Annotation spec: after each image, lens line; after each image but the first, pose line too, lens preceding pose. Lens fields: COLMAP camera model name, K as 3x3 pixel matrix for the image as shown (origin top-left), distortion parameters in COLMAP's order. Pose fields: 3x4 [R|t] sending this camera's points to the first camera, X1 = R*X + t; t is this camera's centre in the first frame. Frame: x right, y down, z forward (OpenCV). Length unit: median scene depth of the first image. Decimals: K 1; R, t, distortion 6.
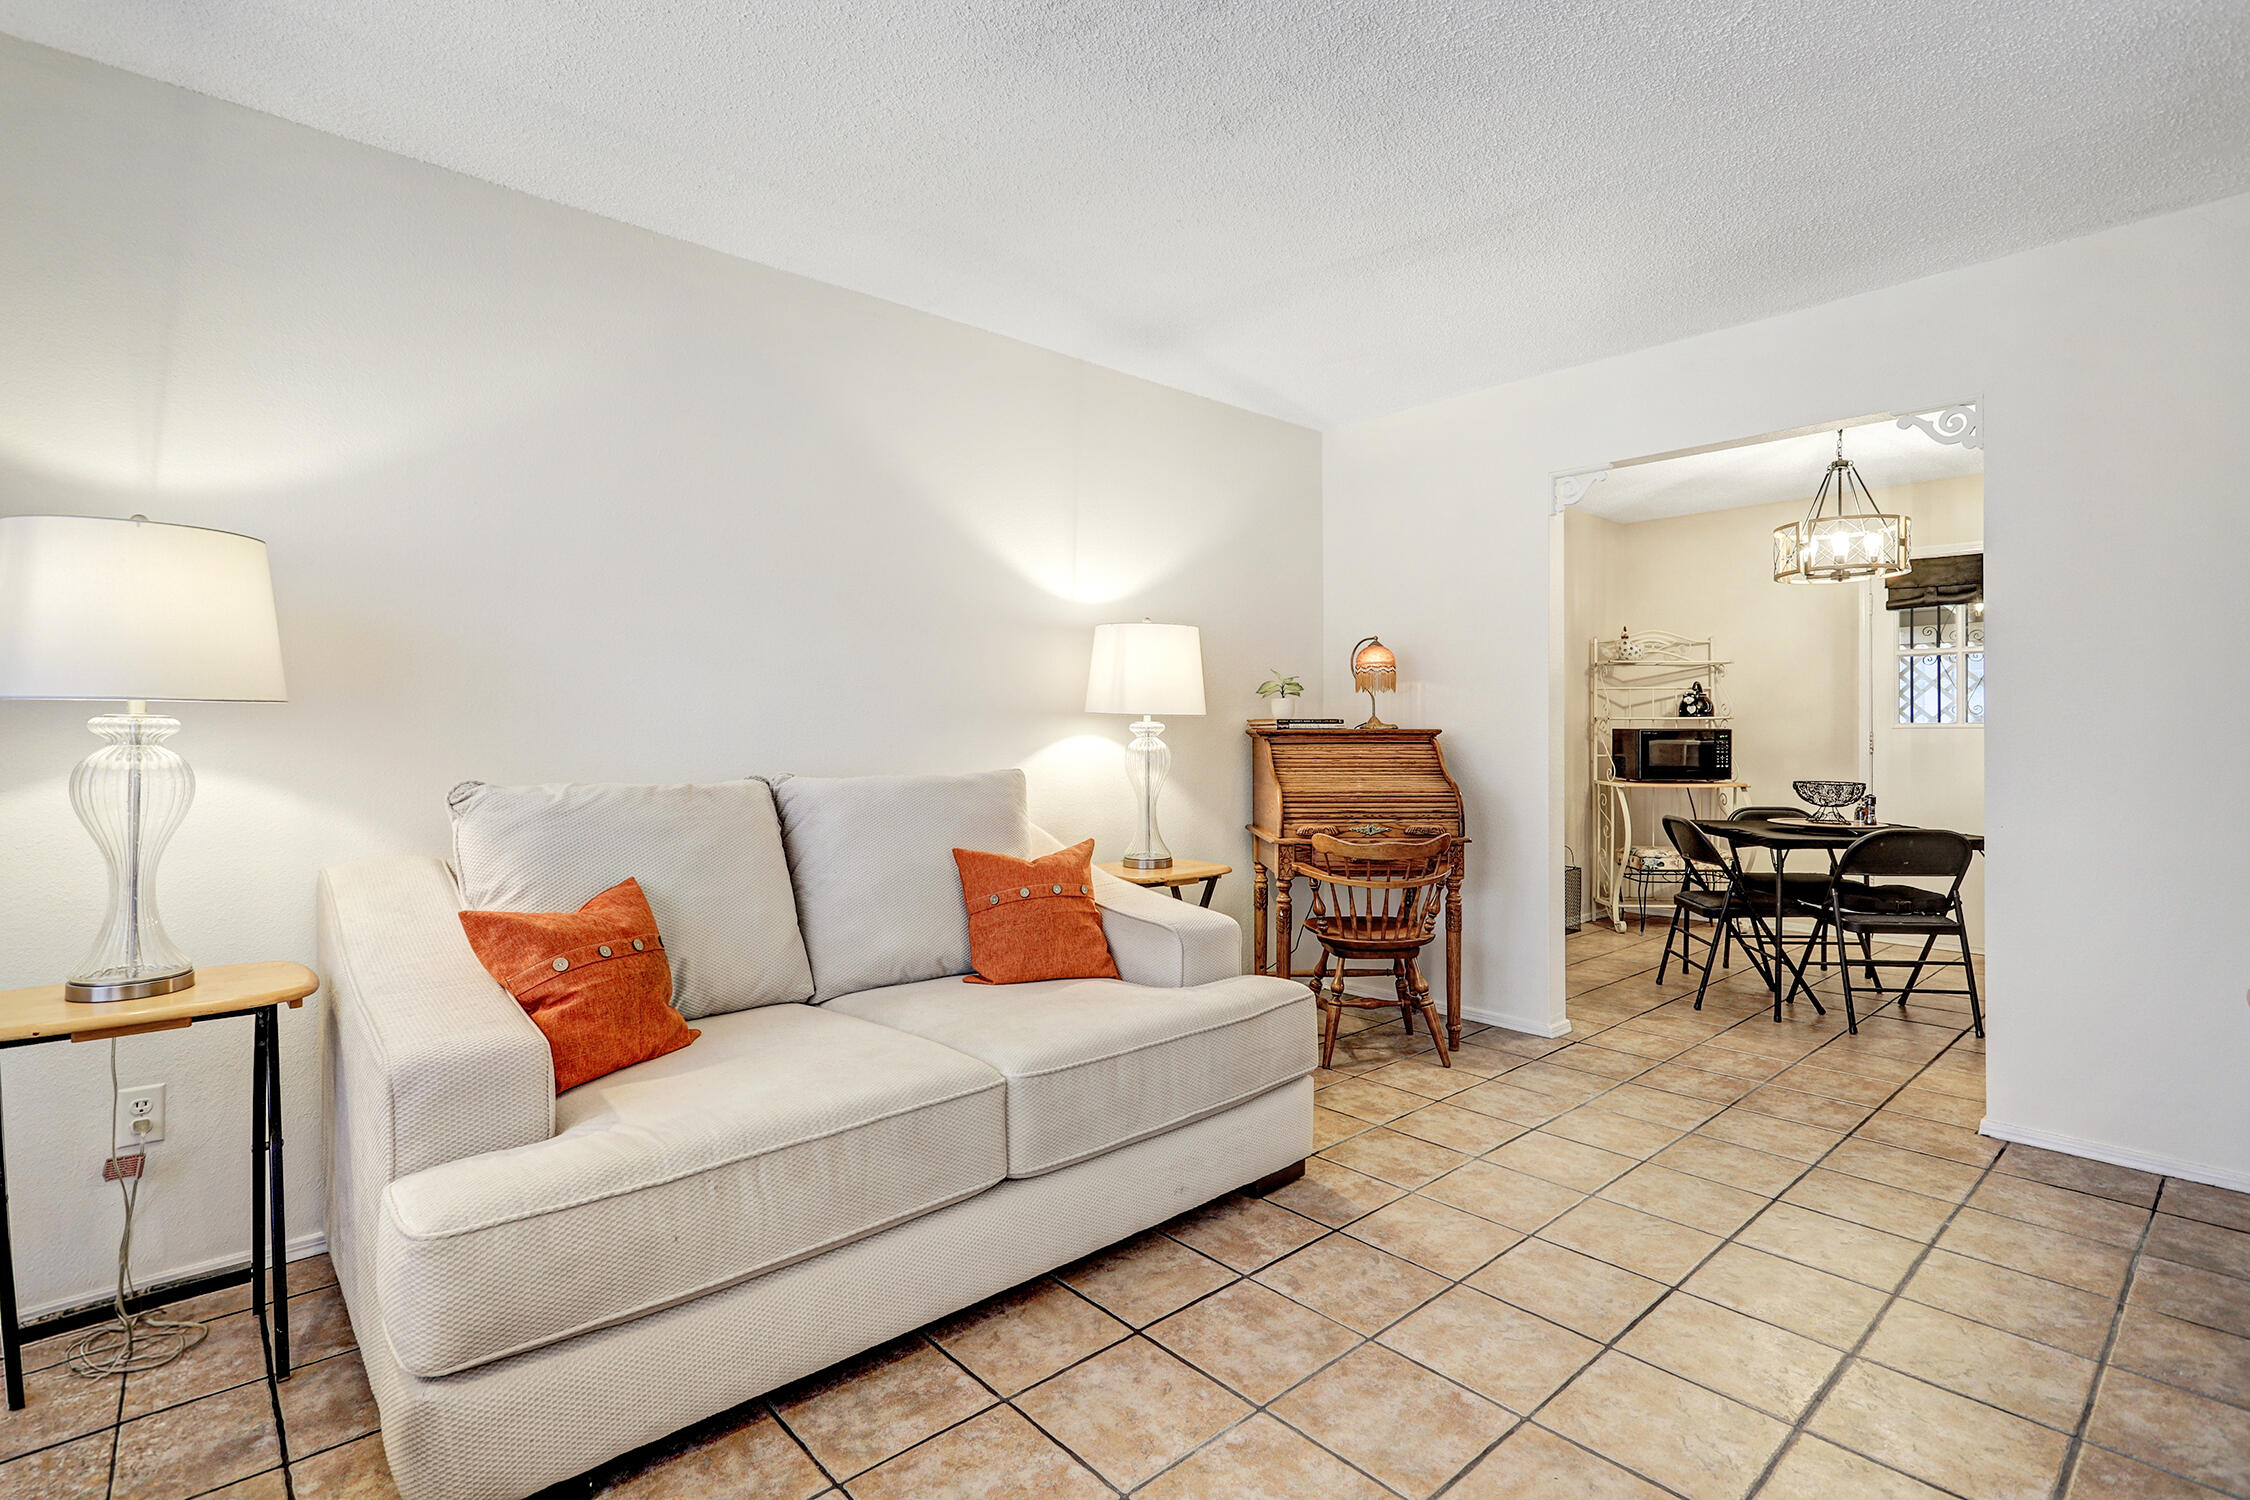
lens RADIAL K [[1068.1, 0, 1119.3], [0, 1068.1, 745.1], [0, 0, 1]] dist [-0.001135, -0.000184]
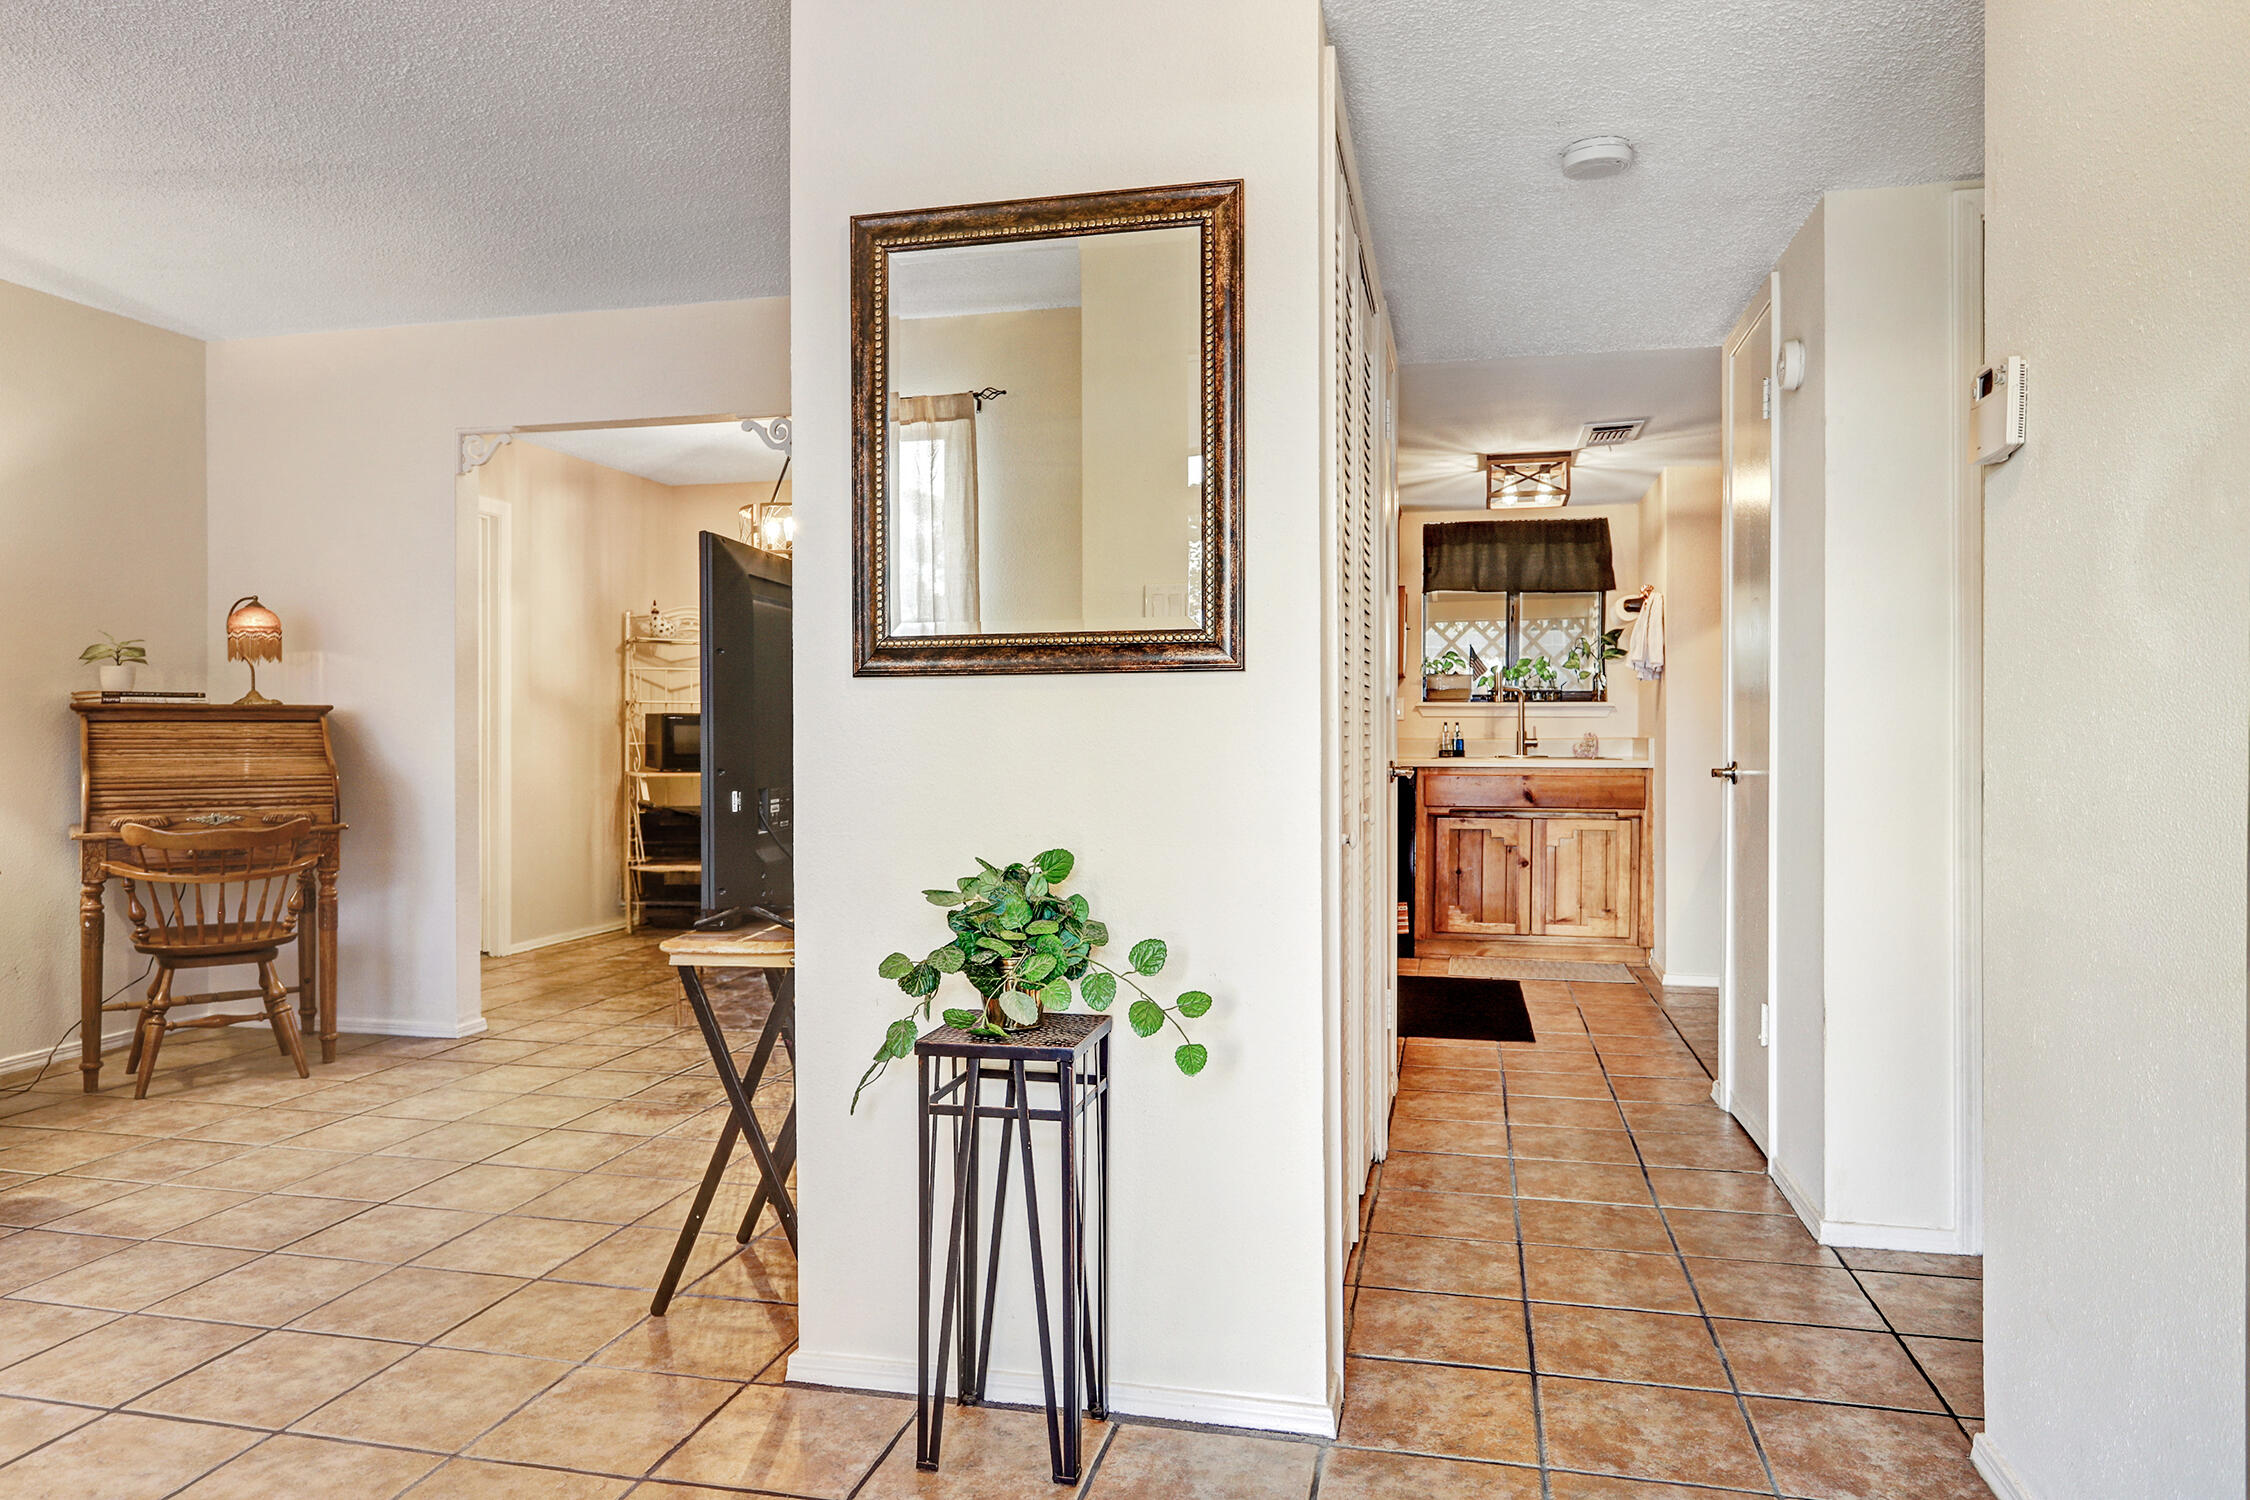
lens RADIAL K [[1443.6, 0, 1122.5], [0, 1443.6, 744.8], [0, 0, 1]] dist [0.002340, 0.002427]
pose [[0.826518, -0.006814, 0.562870, 0.176135], [0.009458, 0.999954, -0.001783, 0.027009], [-0.562831, 0.006797, 0.826544, -0.362339]]
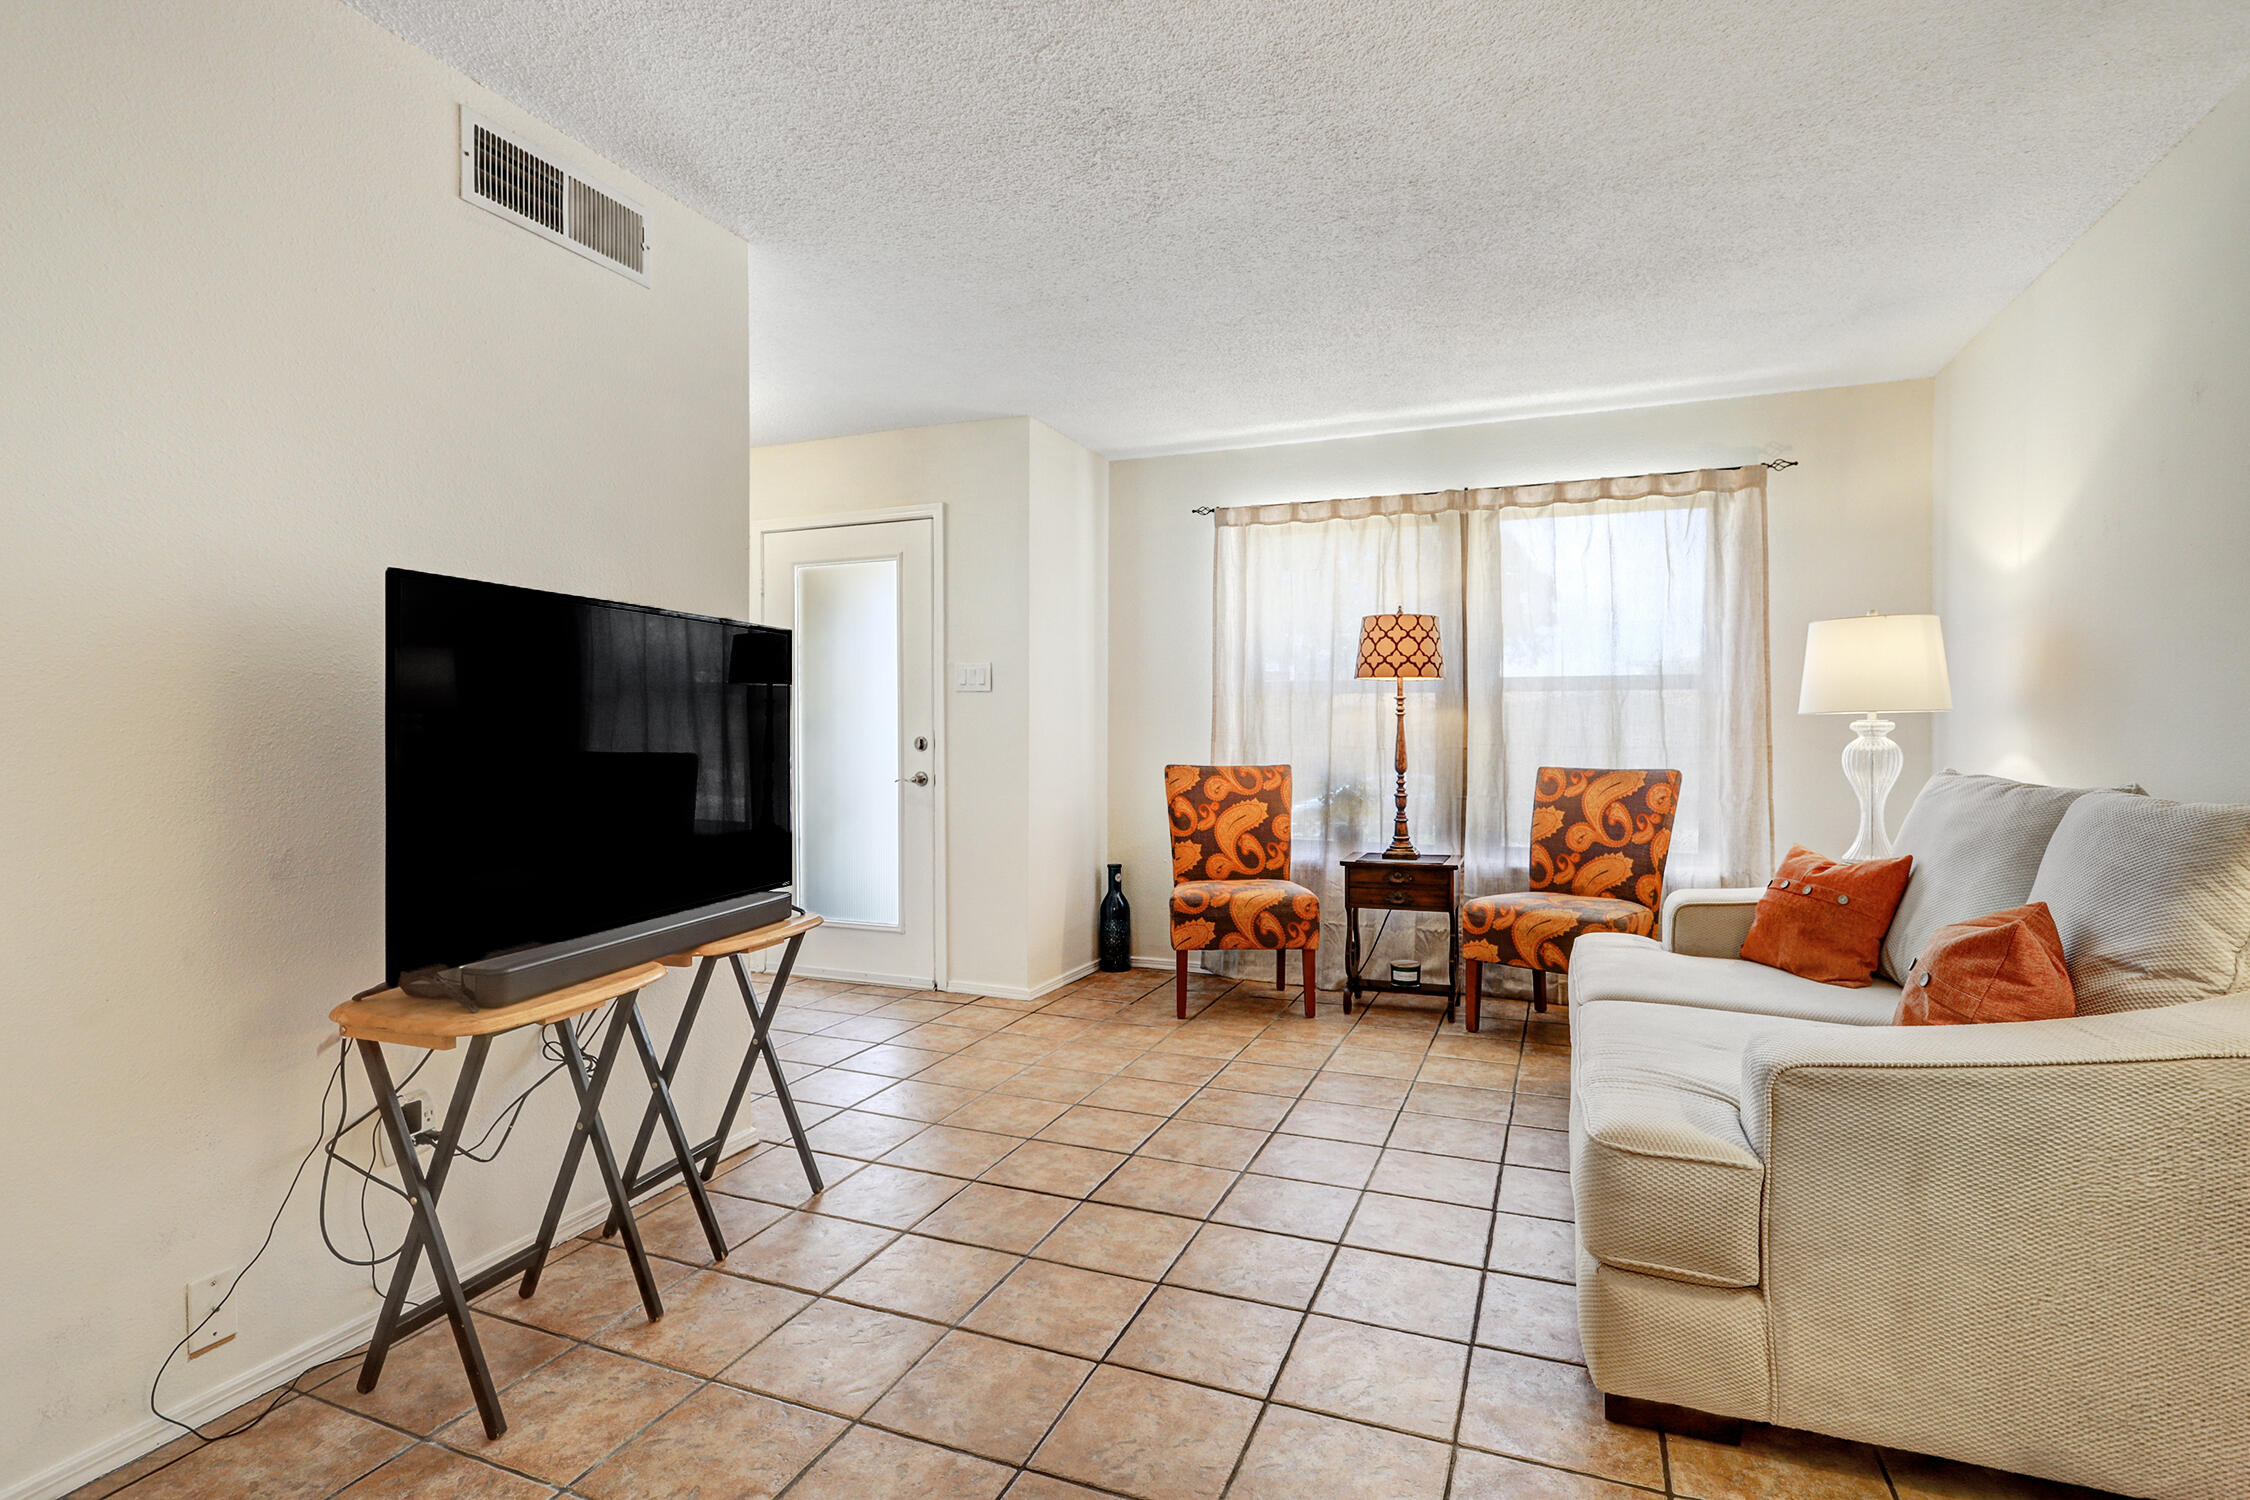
lens RADIAL K [[1105.0, 0, 1124.2], [0, 1105.0, 741.9], [0, 0, 1]] dist [-0.017279, 0.003243]
pose [[-0.901530, 0.014244, -0.432482, 0.495048], [0.005497, 0.999754, 0.021468, -0.016032], [0.432682, 0.016977, -0.901387, 1.012835]]
